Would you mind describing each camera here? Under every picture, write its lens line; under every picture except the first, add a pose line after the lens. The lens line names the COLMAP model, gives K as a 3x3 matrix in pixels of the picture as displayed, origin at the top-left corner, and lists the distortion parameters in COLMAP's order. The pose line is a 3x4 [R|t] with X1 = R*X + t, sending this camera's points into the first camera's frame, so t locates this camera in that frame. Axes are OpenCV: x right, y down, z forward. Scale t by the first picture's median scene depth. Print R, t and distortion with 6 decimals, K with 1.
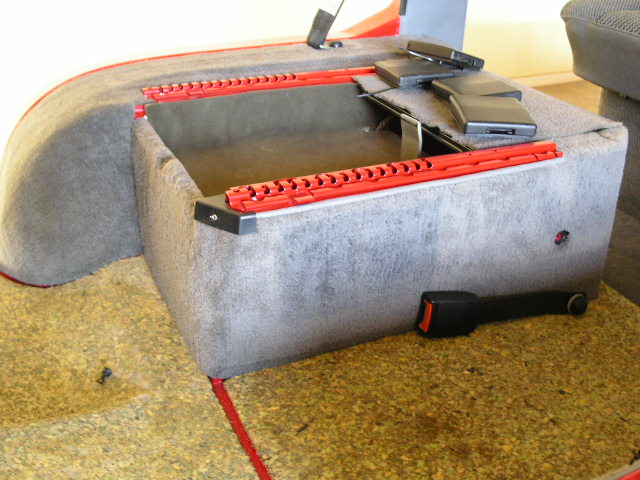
lens RADIAL K [[727.1, 0, 330.2], [0, 727.1, 236.9], [0, 0, 1]] dist [-0.106983, -0.103840]
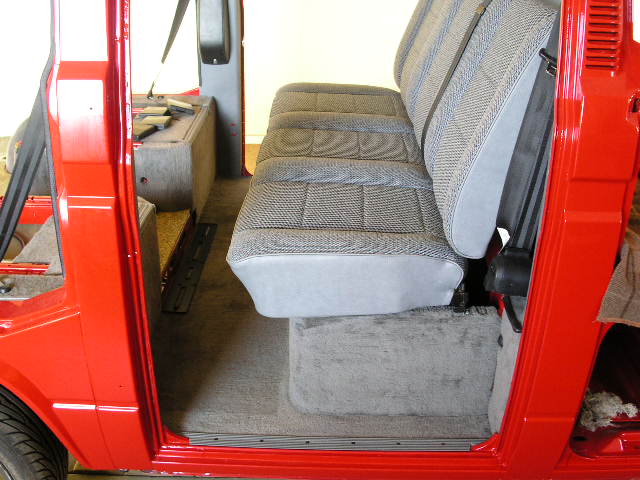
lens RADIAL K [[727.1, 0, 330.2], [0, 727.1, 236.9], [0, 0, 1]] dist [-0.106983, -0.103840]
pose [[0.898173, 0.191244, -0.395869, 2.122863], [-0.201716, 0.979322, 0.015442, 0.028835], [0.390636, 0.065984, 0.918177, -1.215177]]
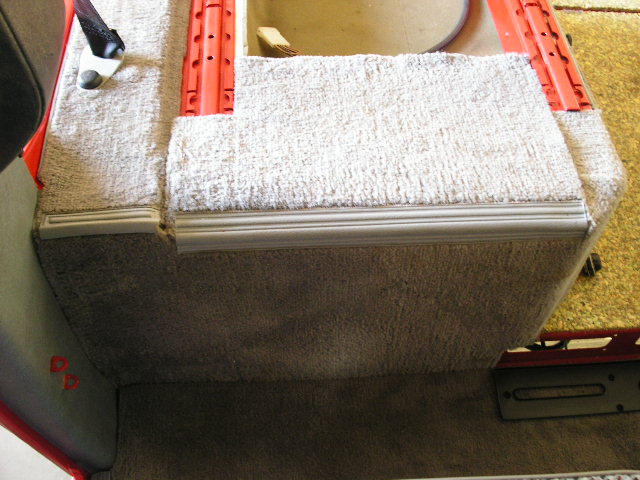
lens RADIAL K [[727.1, 0, 330.2], [0, 727.1, 236.9], [0, 0, 1]] dist [-0.106983, -0.103840]
pose [[-0.357327, 0.737344, -0.573272, 1.282279], [-0.466722, 0.390696, 0.793427, -0.406185], [0.809005, 0.551071, 0.204528, 0.235728]]
